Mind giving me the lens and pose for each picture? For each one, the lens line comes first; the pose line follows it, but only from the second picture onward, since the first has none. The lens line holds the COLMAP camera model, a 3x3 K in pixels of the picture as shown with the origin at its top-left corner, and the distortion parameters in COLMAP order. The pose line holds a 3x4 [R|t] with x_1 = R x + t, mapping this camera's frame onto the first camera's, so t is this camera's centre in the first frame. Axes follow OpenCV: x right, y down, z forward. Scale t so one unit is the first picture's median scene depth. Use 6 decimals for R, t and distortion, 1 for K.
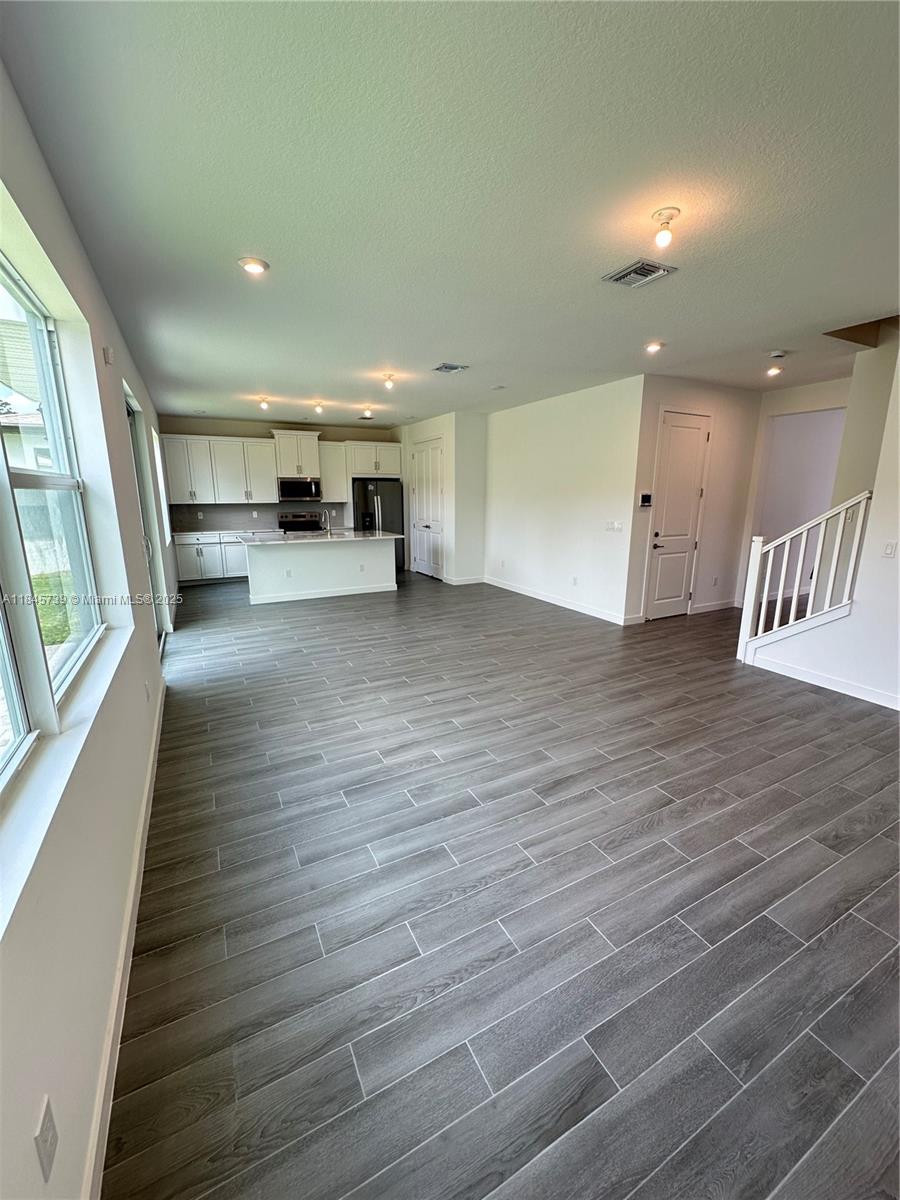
lens RADIAL K [[479.6, 0, 451.5], [0, 479.6, 597.8], [0, 0, 1]] dist [-0.001782, -0.000150]
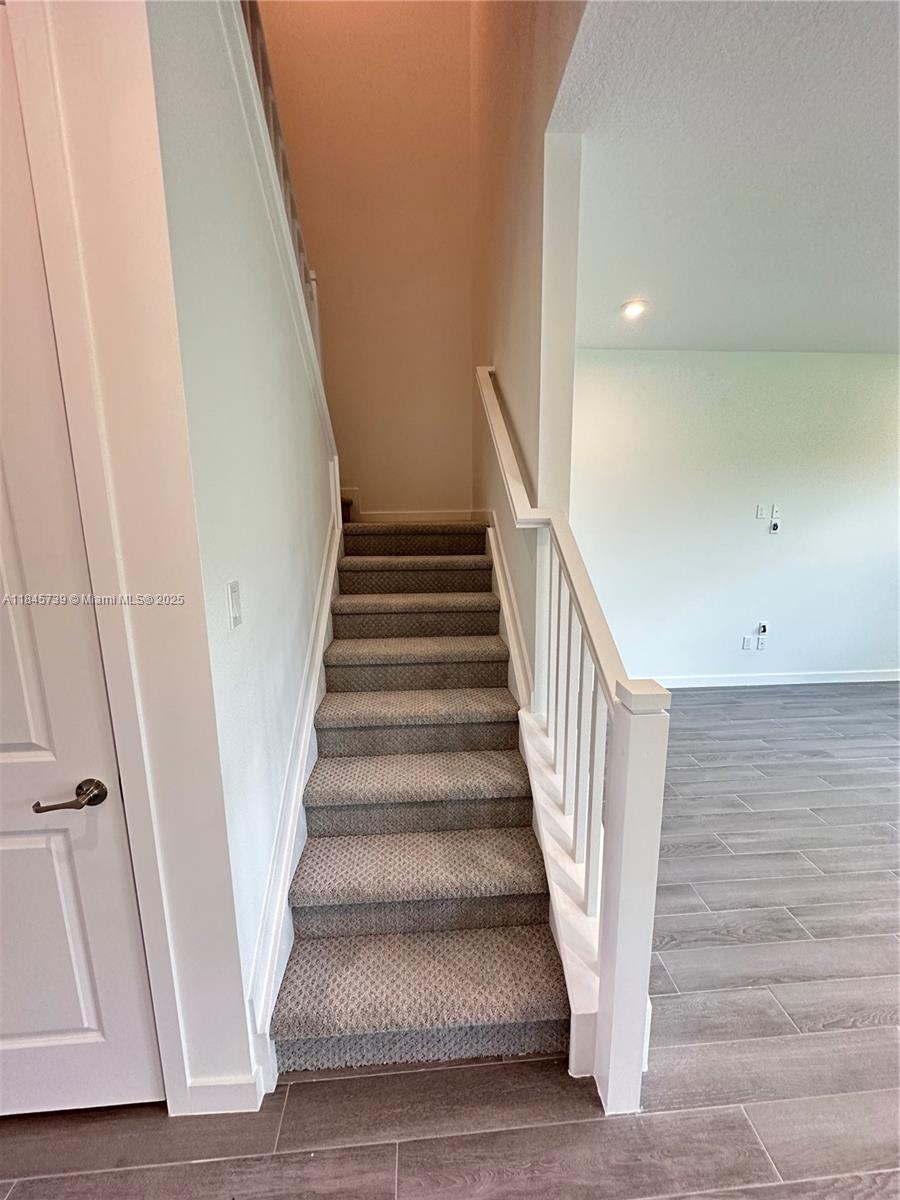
lens RADIAL K [[479.6, 0, 451.5], [0, 479.6, 597.8], [0, 0, 1]] dist [-0.001782, -0.000150]
pose [[-0.915479, -0.062820, 0.397432, 0.344767], [0.095987, 0.925122, 0.367335, -0.148021], [-0.390749, 0.374436, -0.840900, 0.666321]]
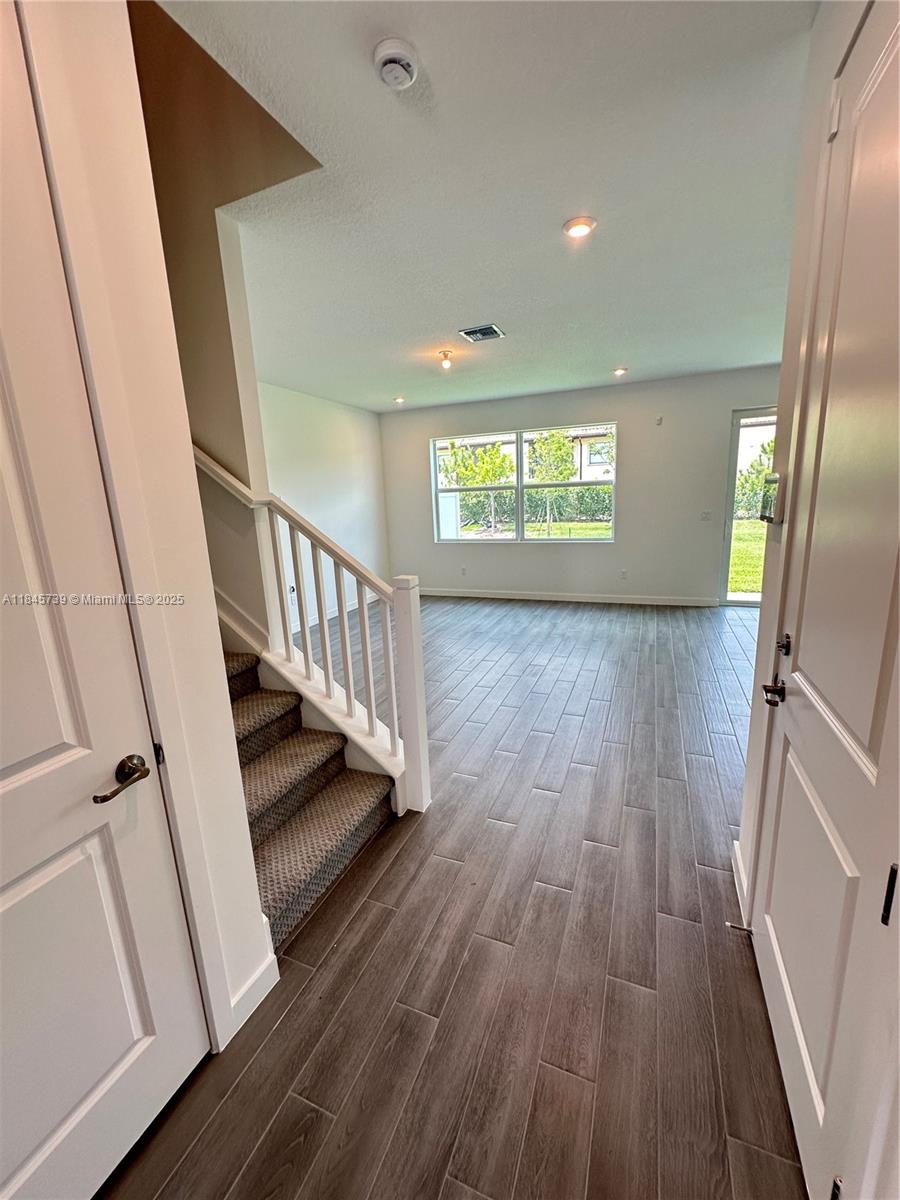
lens RADIAL K [[479.6, 0, 451.5], [0, 479.6, 597.8], [0, 0, 1]] dist [-0.001782, -0.000150]
pose [[-0.769088, 0.164177, -0.617696, 0.498662], [-0.096524, 0.925526, 0.366177, -0.160539], [0.631812, 0.341245, -0.695964, 0.749808]]
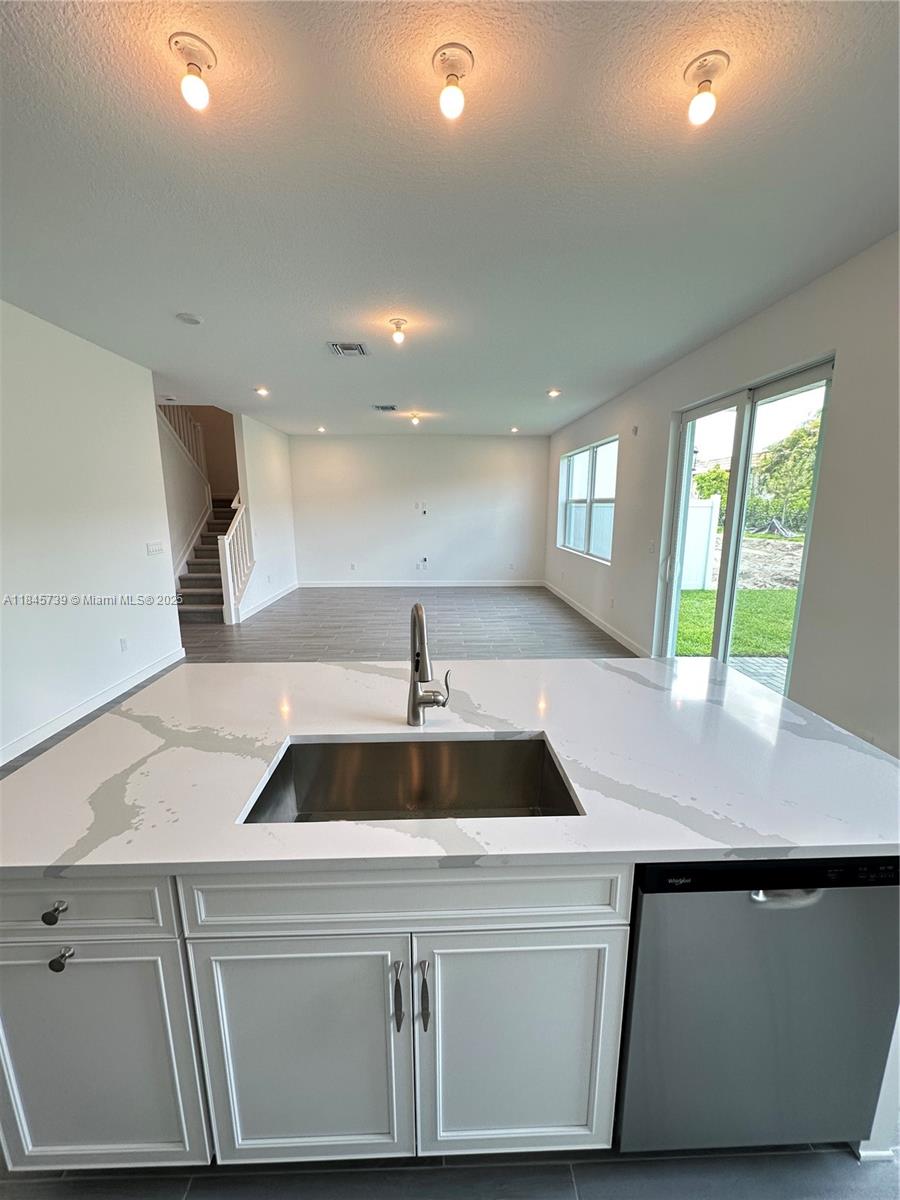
lens RADIAL K [[479.6, 0, 451.5], [0, 479.6, 597.8], [0, 0, 1]] dist [-0.001782, -0.000150]
pose [[-0.899111, -0.082543, 0.429867, -0.321854], [0.094891, 0.921949, 0.375507, -0.231816], [-0.427311, 0.378413, -0.821102, 1.053157]]
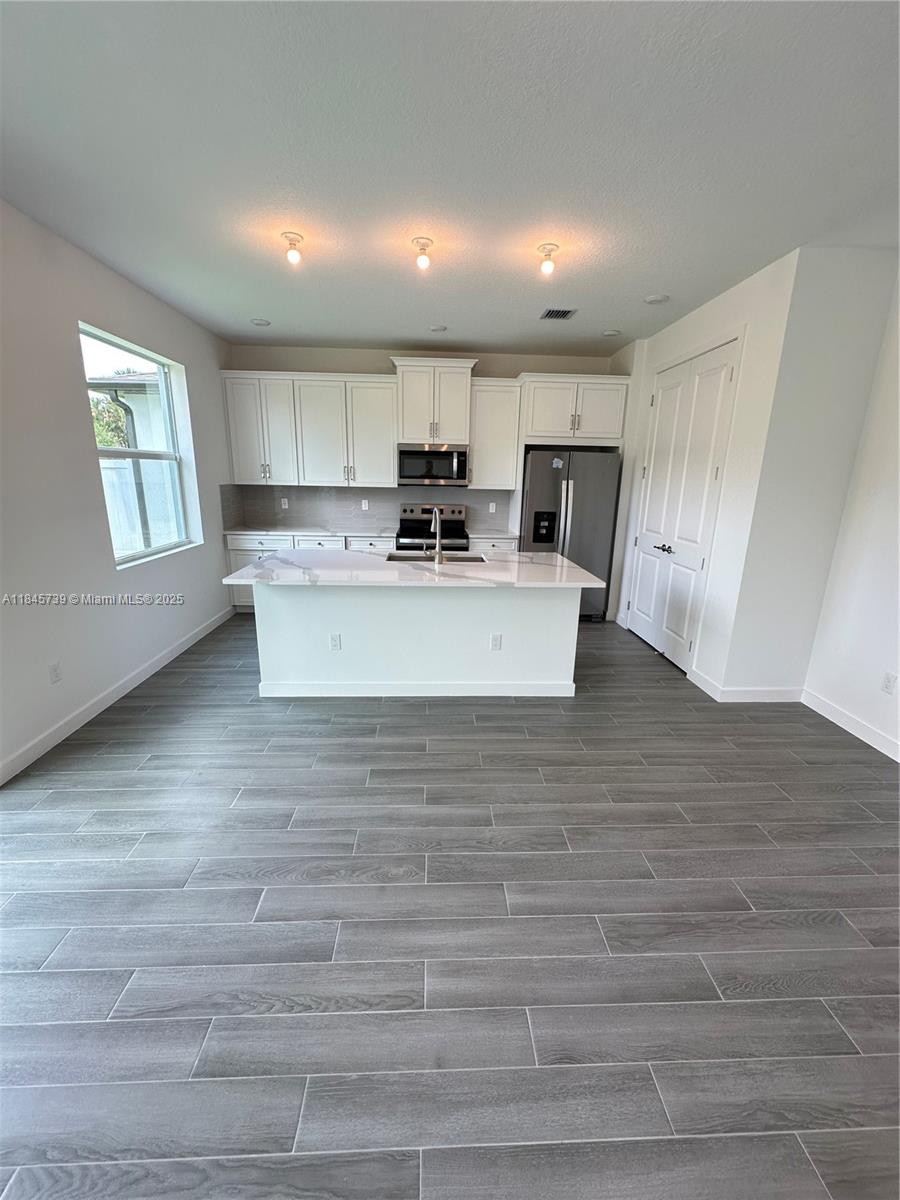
lens RADIAL K [[479.6, 0, 451.5], [0, 479.6, 597.8], [0, 0, 1]] dist [-0.001782, -0.000150]
pose [[0.903936, 0.125653, -0.408792, -0.046399], [-0.112698, 0.992065, 0.055736, -0.114627], [0.412551, -0.004312, 0.910924, 0.540385]]
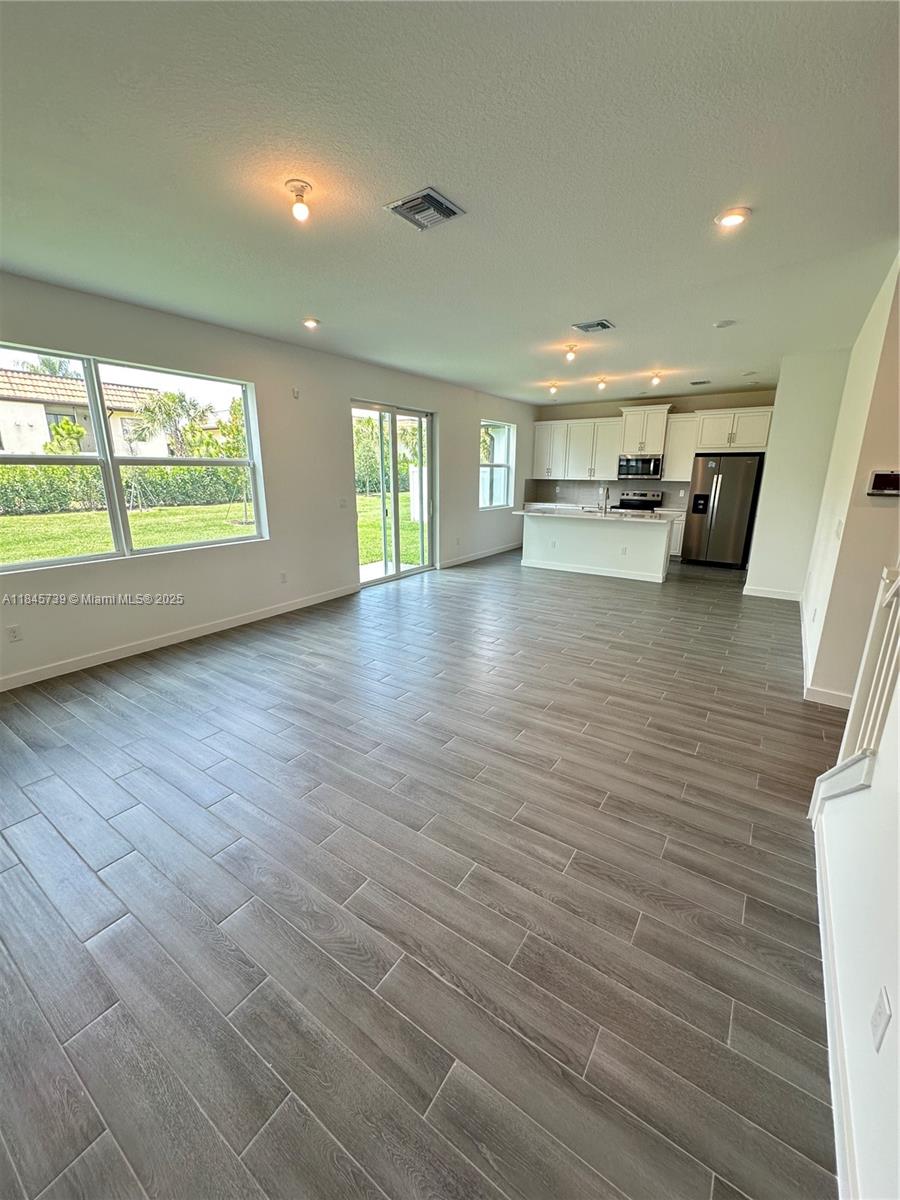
lens RADIAL K [[479.6, 0, 451.5], [0, 479.6, 597.8], [0, 0, 1]] dist [-0.001782, -0.000150]
pose [[0.463532, 0.229163, -0.855934, 0.450326], [-0.193620, 0.968829, 0.154534, -0.049398], [0.864667, 0.094095, 0.493454, 0.234228]]
